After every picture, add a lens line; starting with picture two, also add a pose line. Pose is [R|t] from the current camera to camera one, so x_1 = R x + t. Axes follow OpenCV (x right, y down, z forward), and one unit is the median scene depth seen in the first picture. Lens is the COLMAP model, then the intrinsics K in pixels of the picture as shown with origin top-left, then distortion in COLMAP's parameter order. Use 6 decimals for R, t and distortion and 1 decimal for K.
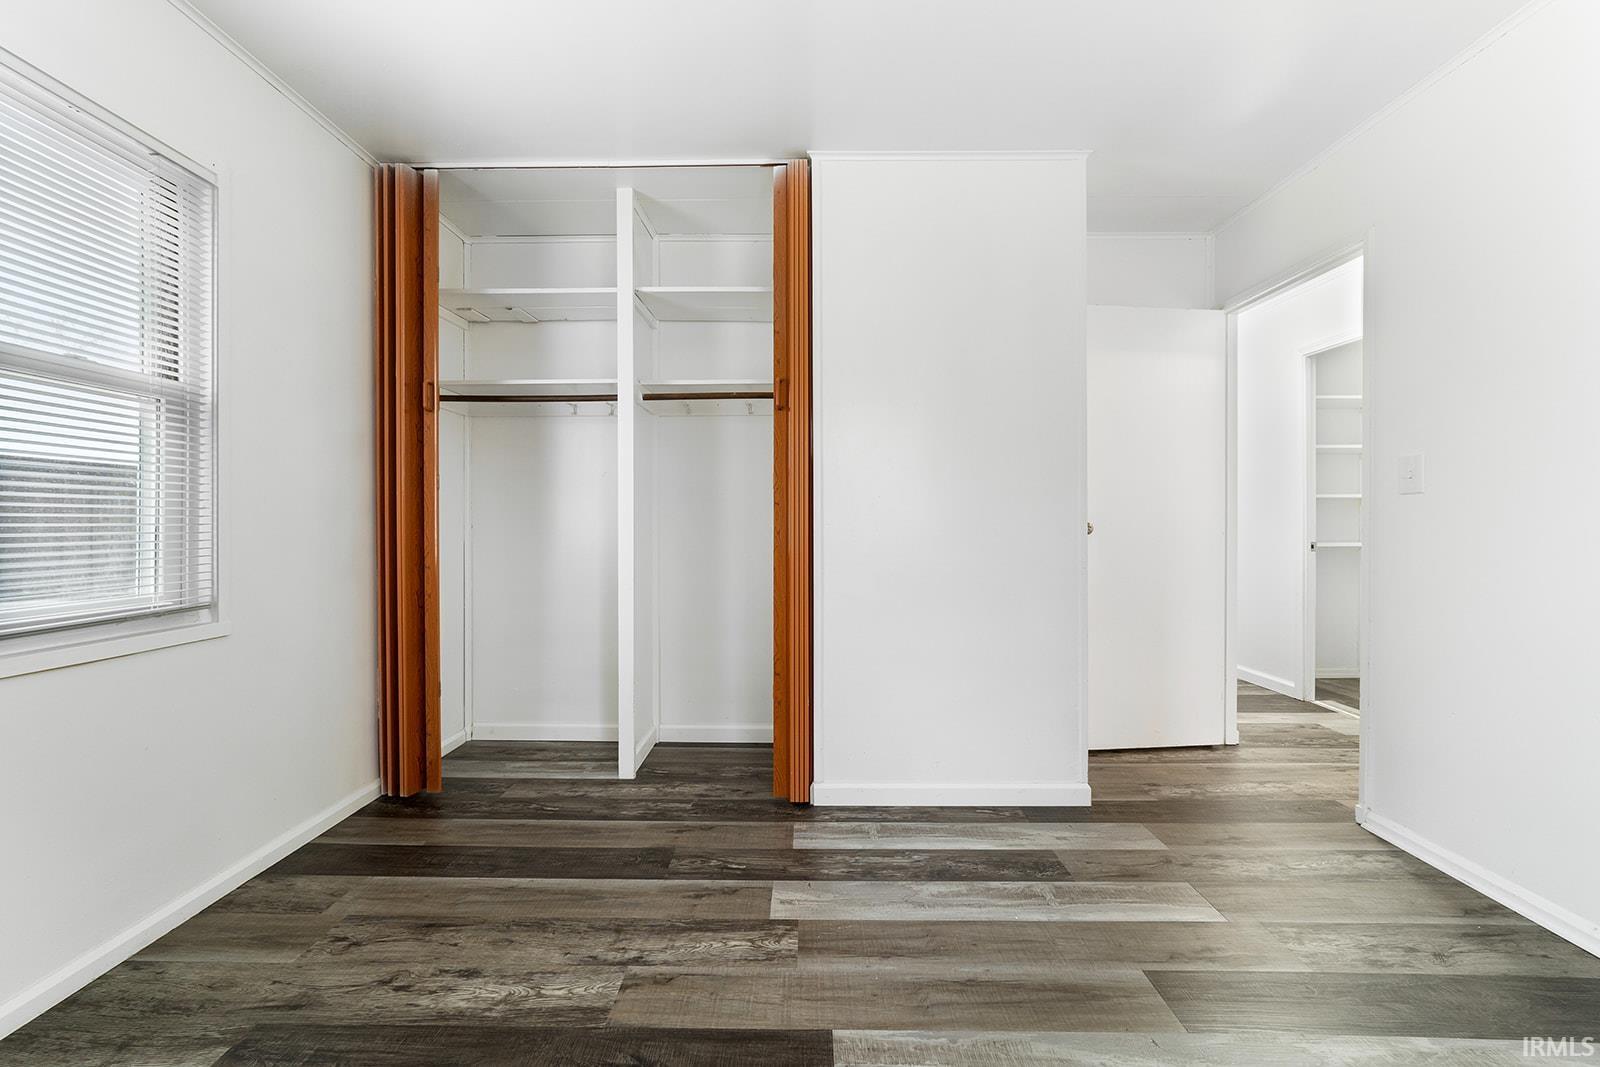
lens RADIAL K [[631.6, 0, 796.3], [0, 631.6, 527.6], [0, 0, 1]] dist [-0.003551, 0.000274]
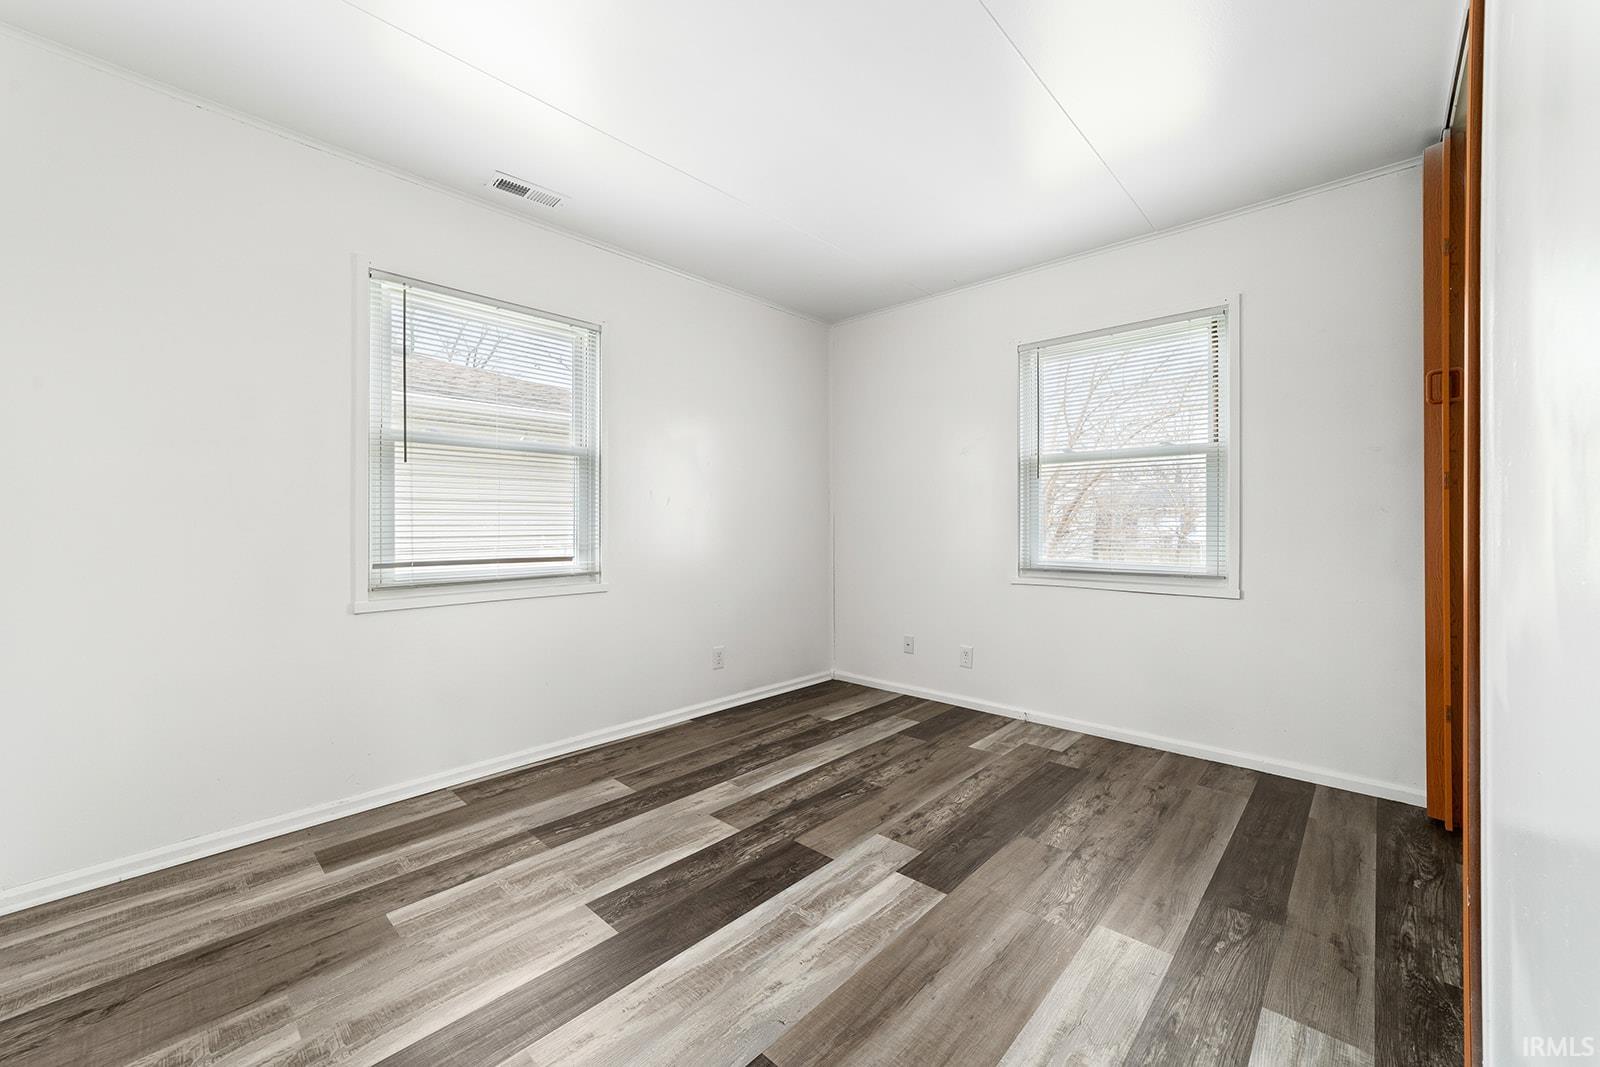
lens RADIAL K [[631.6, 0, 798.3], [0, 631.6, 530.0], [0, 0, 1]] dist [-0.003551, 0.000274]
pose [[-0.678565, 0.007633, -0.734501, 1.141769], [-0.004755, 0.999879, 0.014783, -0.020395], [0.734525, 0.013524, -0.678447, 1.492931]]
